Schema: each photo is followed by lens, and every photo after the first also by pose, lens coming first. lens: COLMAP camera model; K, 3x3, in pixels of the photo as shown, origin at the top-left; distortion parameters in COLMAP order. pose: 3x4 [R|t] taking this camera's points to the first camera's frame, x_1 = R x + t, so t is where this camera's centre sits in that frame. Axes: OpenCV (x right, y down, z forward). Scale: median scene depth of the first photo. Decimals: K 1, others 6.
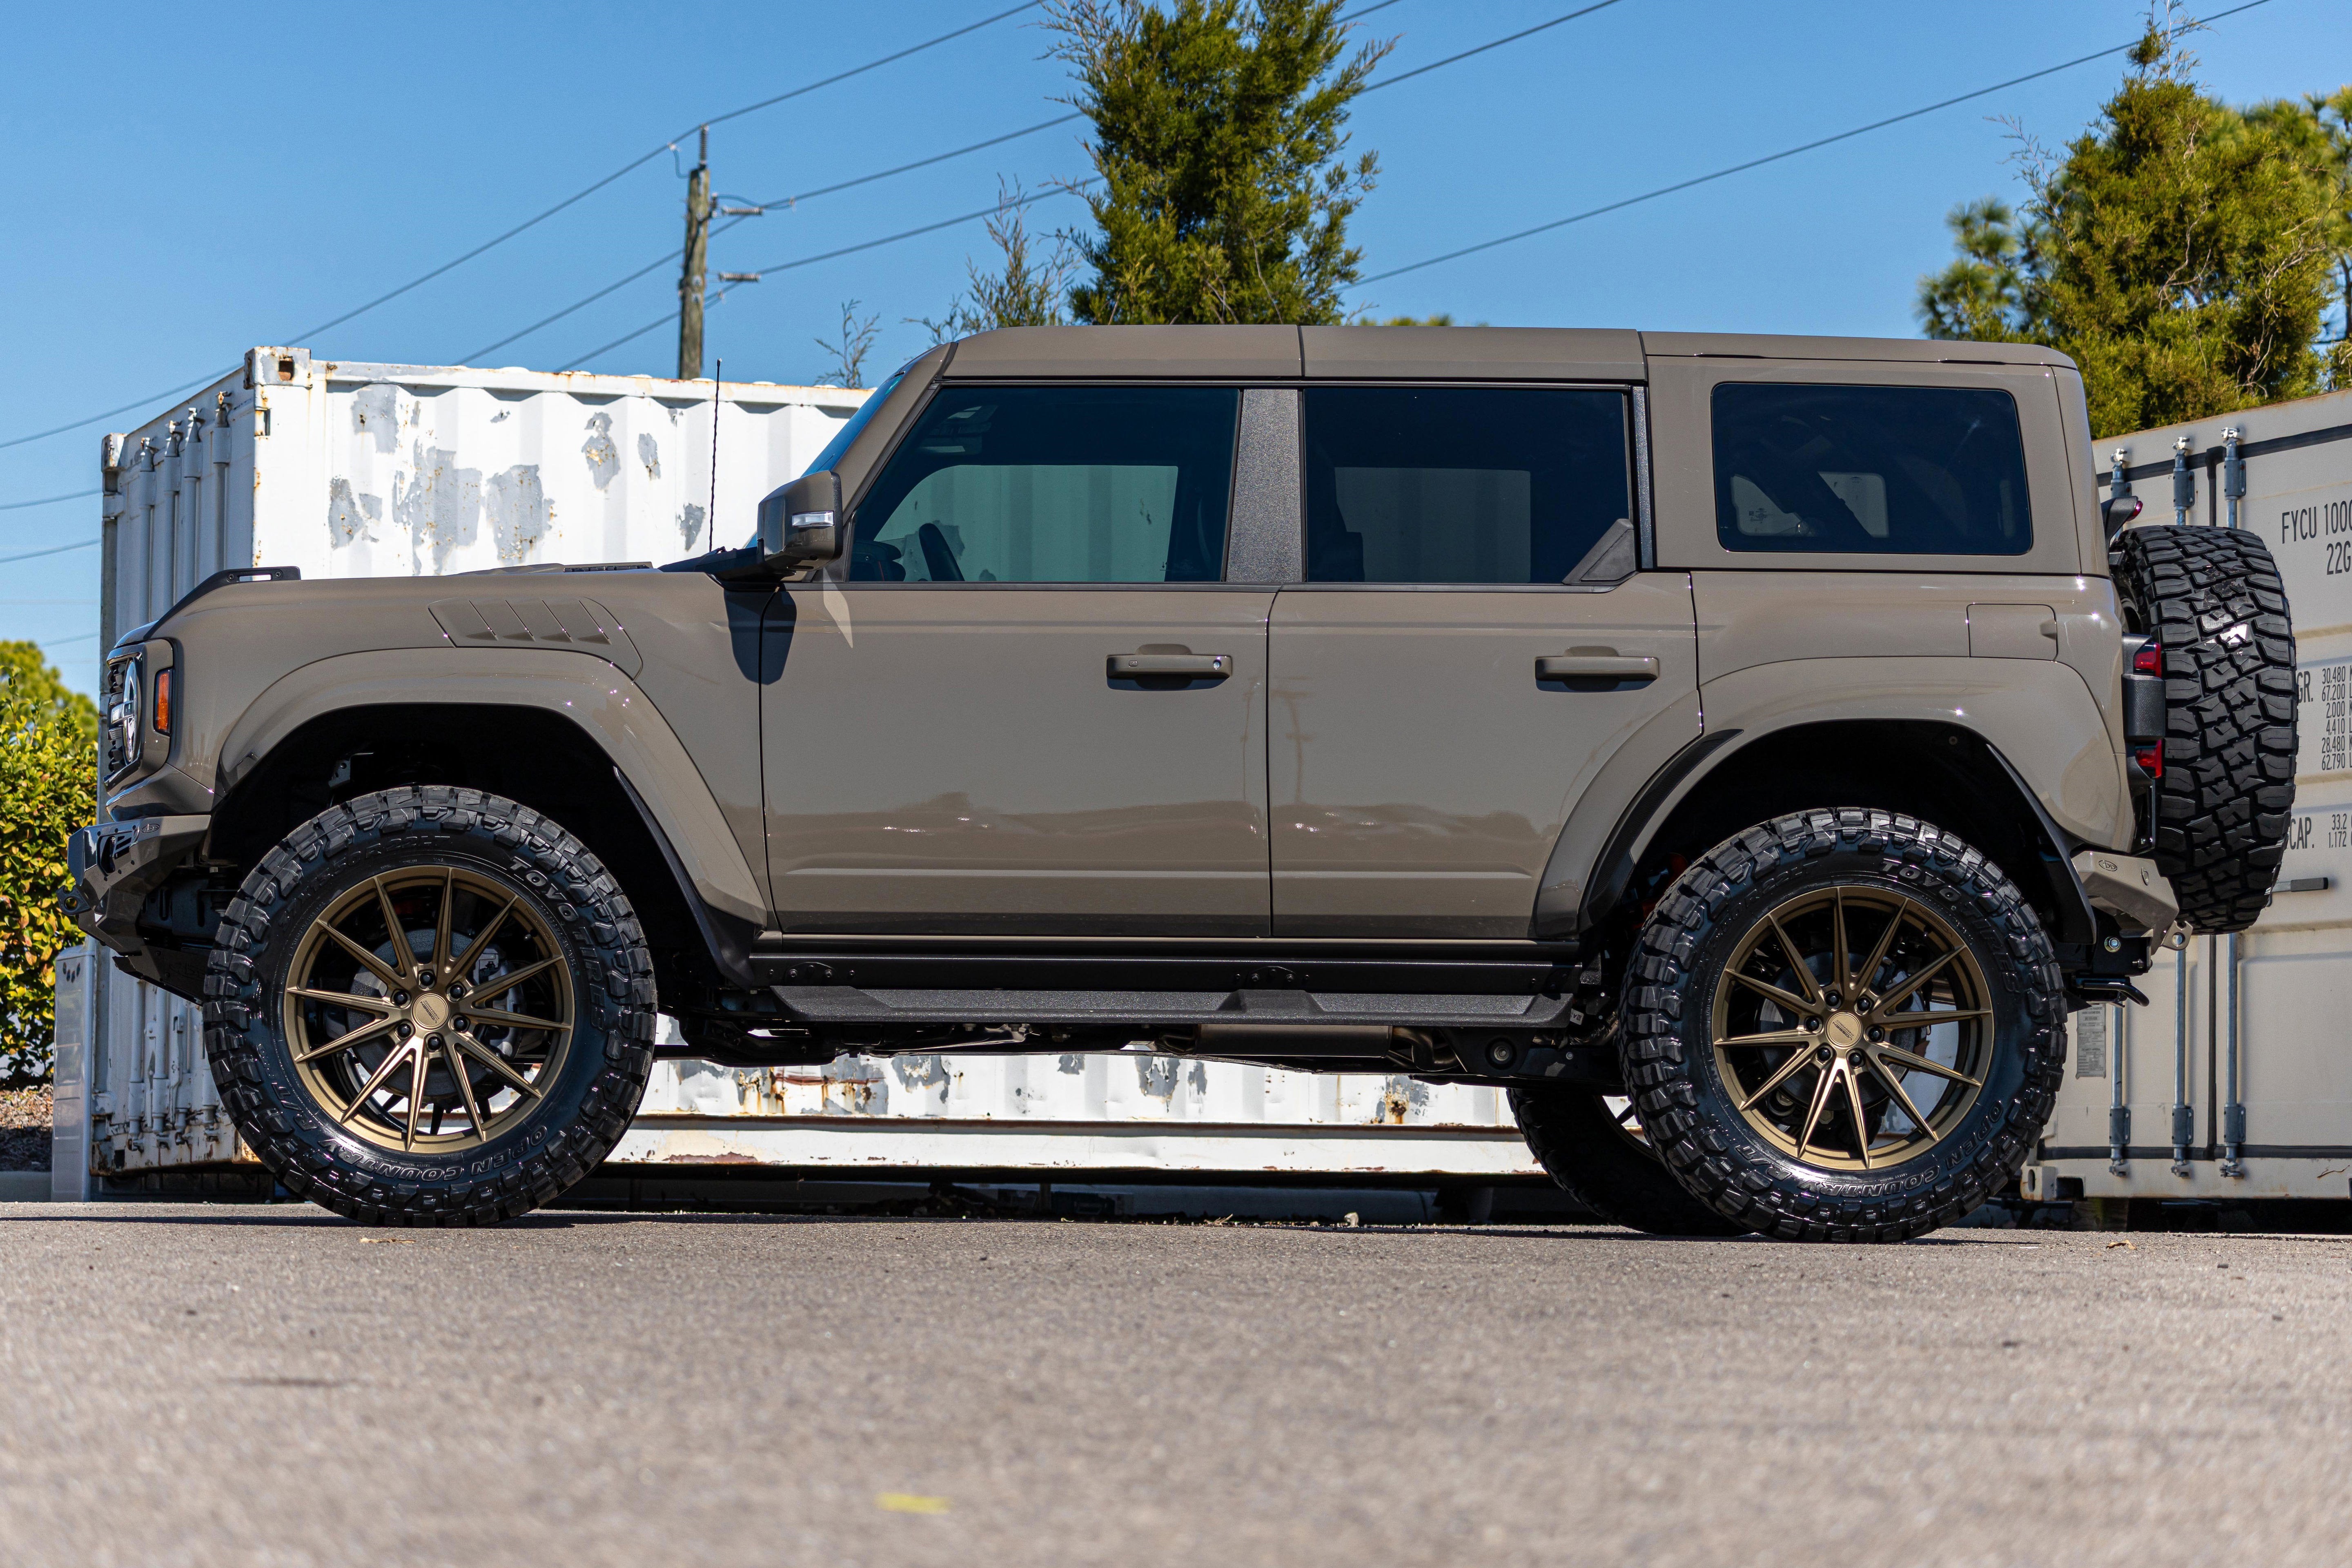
lens RADIAL K [[6746.3, 0, 1176.0], [0, 6746.3, 784.0], [0, 0, 1]] dist [0.003429, -0.562600]
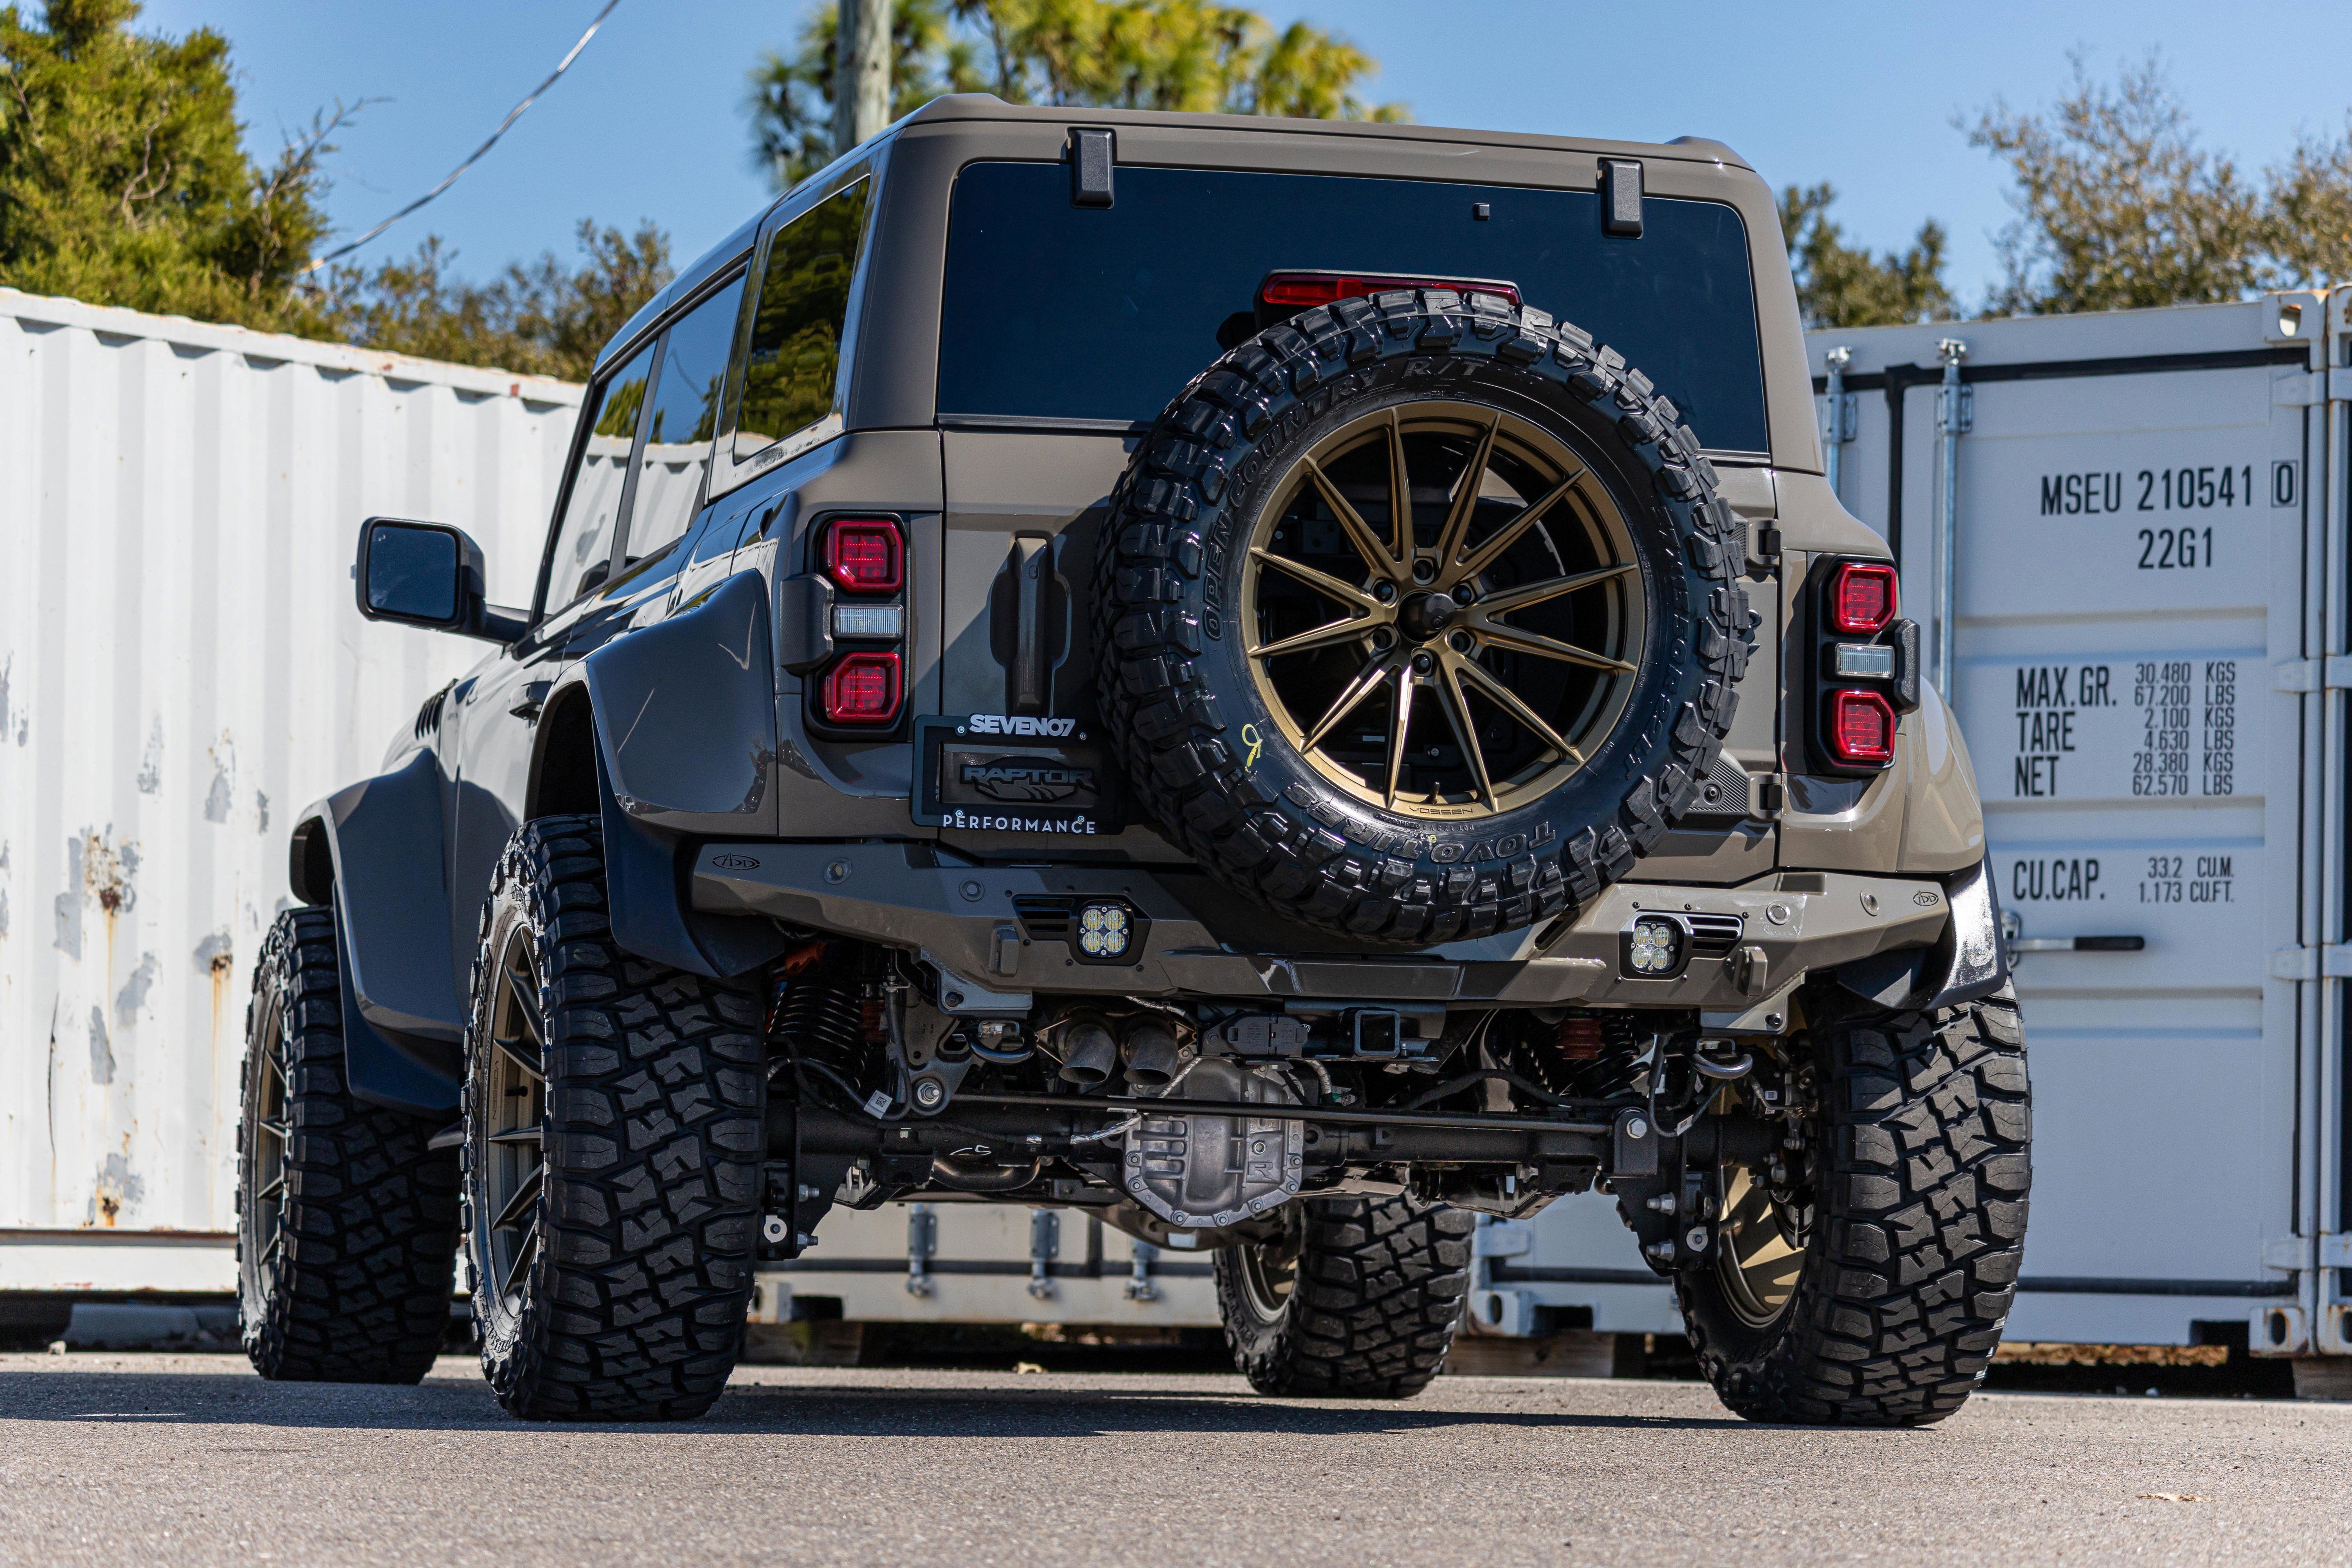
lens RADIAL K [[7394.9, 0, 1176.0], [0, 7394.9, 784.0], [0, 0, 1]] dist [-0.112211, 2.594579]
pose [[0.834191, 0.038789, 0.550110, -0.339052], [-0.038683, 0.999182, -0.011796, 0.005329], [-0.550118, -0.011440, 0.835009, 0.236259]]
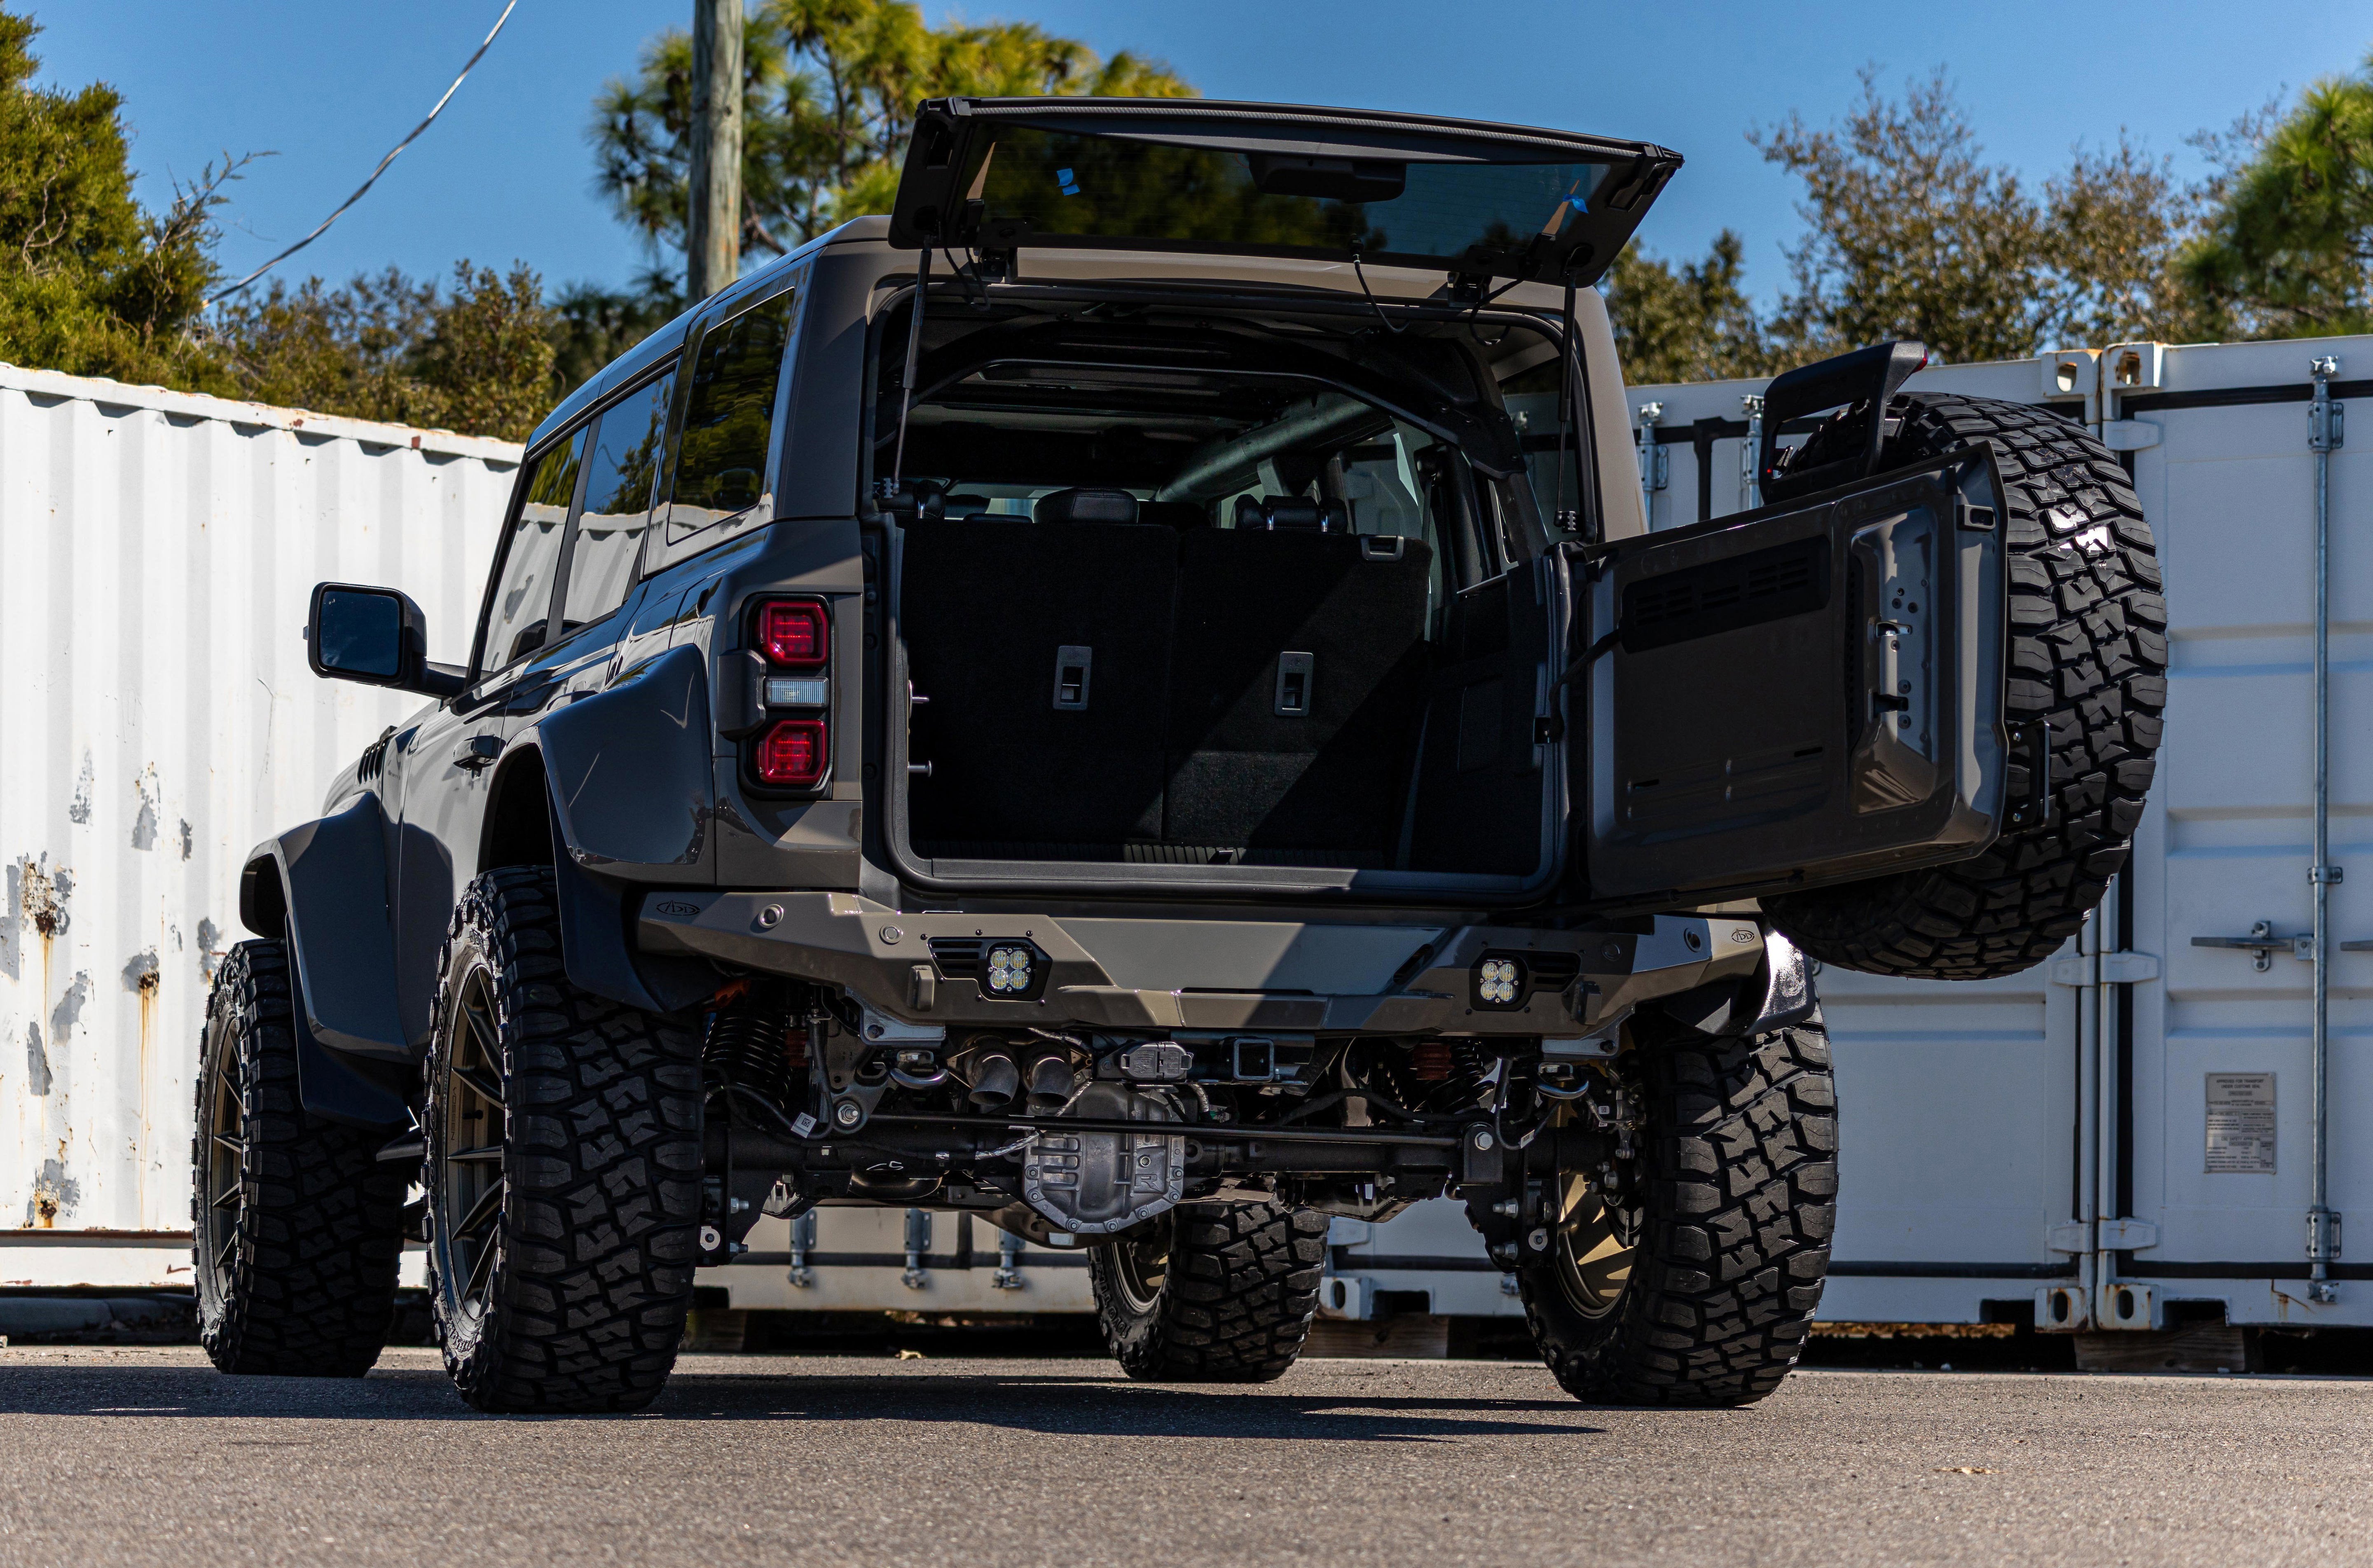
lens RADIAL K [[7209.7, 0, 1186.5], [0, 7209.7, 784.0], [0, 0, 1]] dist [-0.012931, -1.156982]
pose [[0.819257, 0.032861, 0.572484, -0.367950], [-0.032670, 0.999410, -0.010614, 0.000951], [-0.572495, -0.010007, 0.819847, 0.203434]]
